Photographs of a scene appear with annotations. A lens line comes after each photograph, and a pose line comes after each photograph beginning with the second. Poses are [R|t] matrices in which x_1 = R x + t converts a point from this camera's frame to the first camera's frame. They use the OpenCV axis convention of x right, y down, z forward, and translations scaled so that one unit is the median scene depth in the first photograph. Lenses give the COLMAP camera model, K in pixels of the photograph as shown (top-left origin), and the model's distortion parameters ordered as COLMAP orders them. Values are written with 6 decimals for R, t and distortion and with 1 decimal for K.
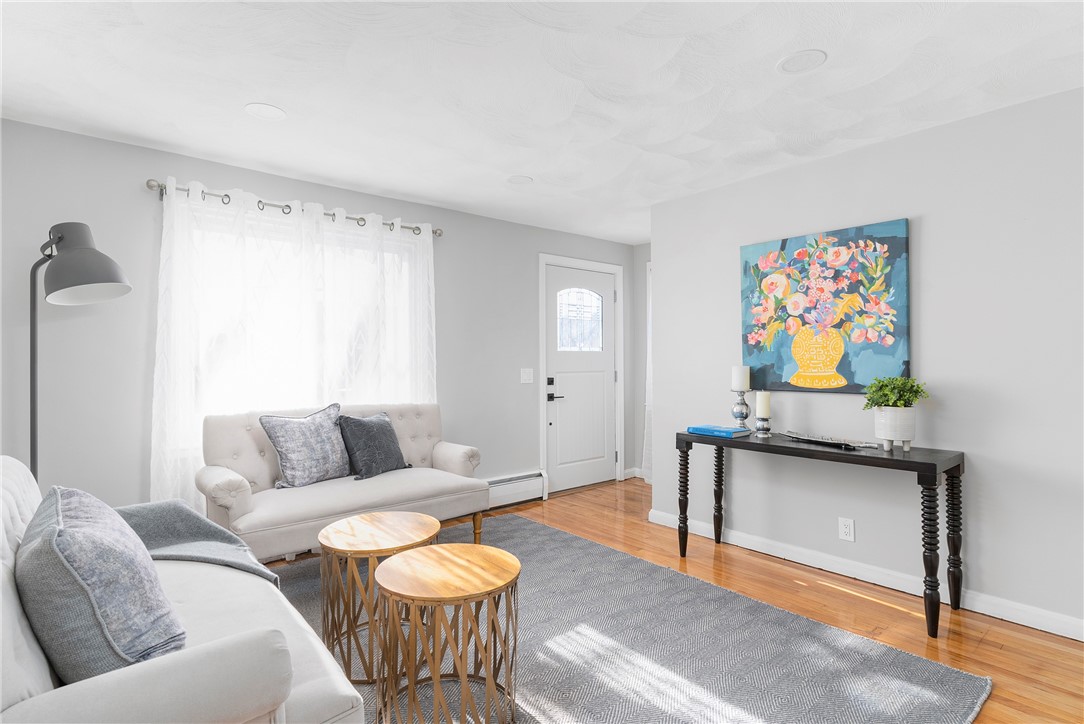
lens RADIAL K [[551.3, 0, 543.4], [0, 551.3, 361.8], [0, 0, 1]] dist [0.000733, 0.001558]
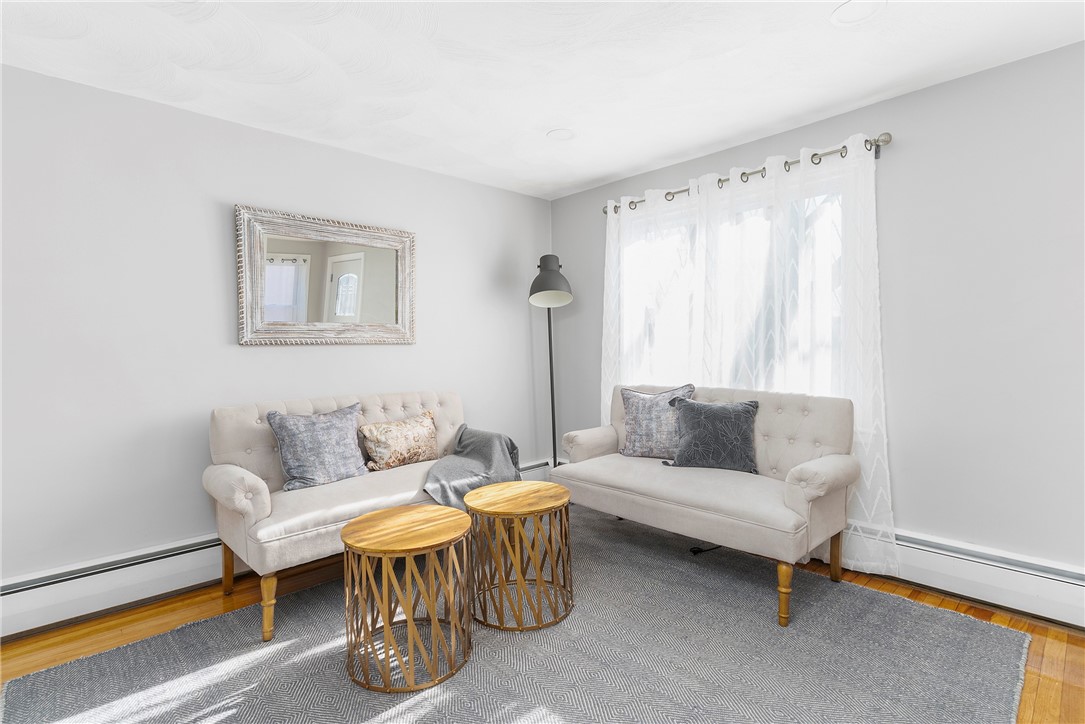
lens RADIAL K [[525.1, 0, 541.3], [0, 525.1, 361.5], [0, 0, 1]] dist [-0.000265, 0.000862]
pose [[0.054144, 0.028621, -0.998123, 0.553593], [0.011867, 0.999500, 0.029304, 0.007162], [0.998463, -0.013431, 0.053777, 0.747559]]
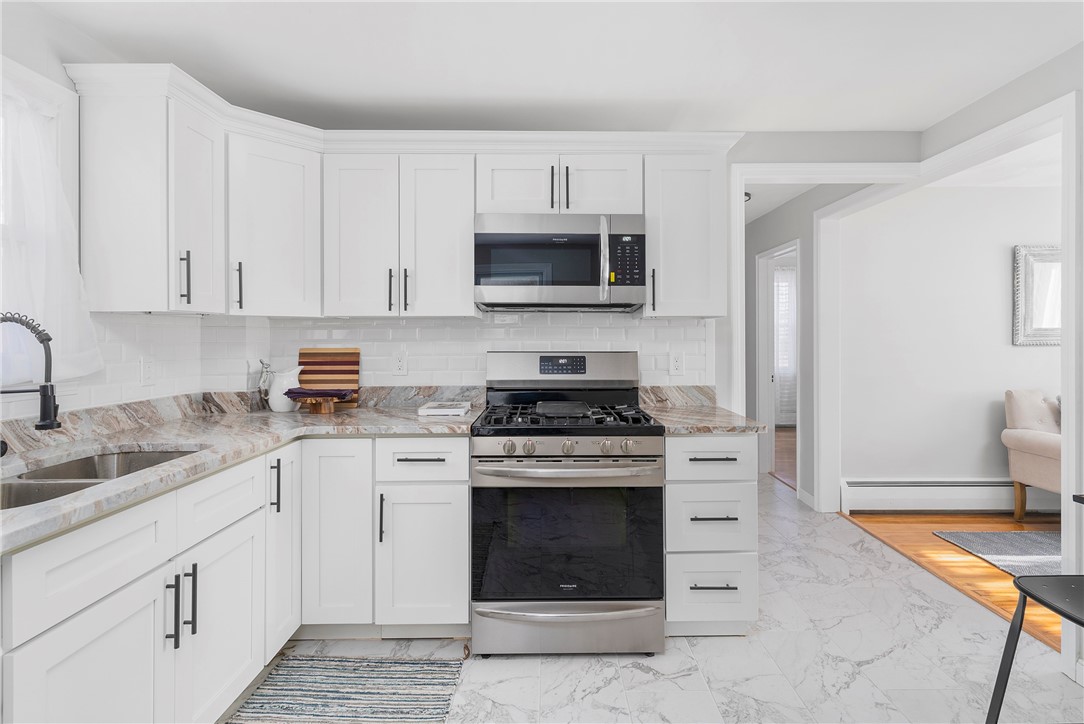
lens RADIAL K [[551.3, 0, 552.1], [0, 551.3, 333.4], [0, 0, 1]] dist [0.000733, 0.001558]
pose [[-0.645091, -0.000205, -0.764105, 1.336150], [0.002631, 0.999993, -0.002490, -0.029602], [0.764101, -0.003617, -0.645087, 0.284726]]
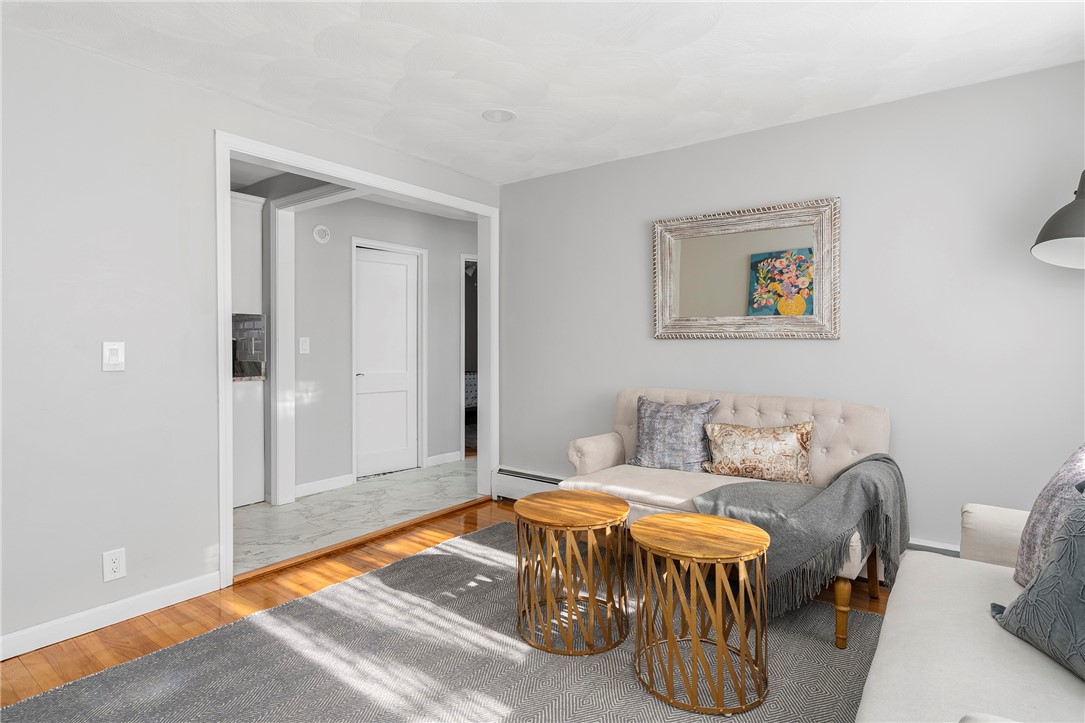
lens RADIAL K [[576.2, 0, 547.5], [0, 576.2, 344.0], [0, 0, 1]] dist [0.003567, 0.000205]
pose [[-0.973258, -0.000213, -0.229715, 0.106075], [-0.002370, 0.999956, 0.009118, 0.000131], [0.229703, 0.009418, -0.973215, 1.372306]]
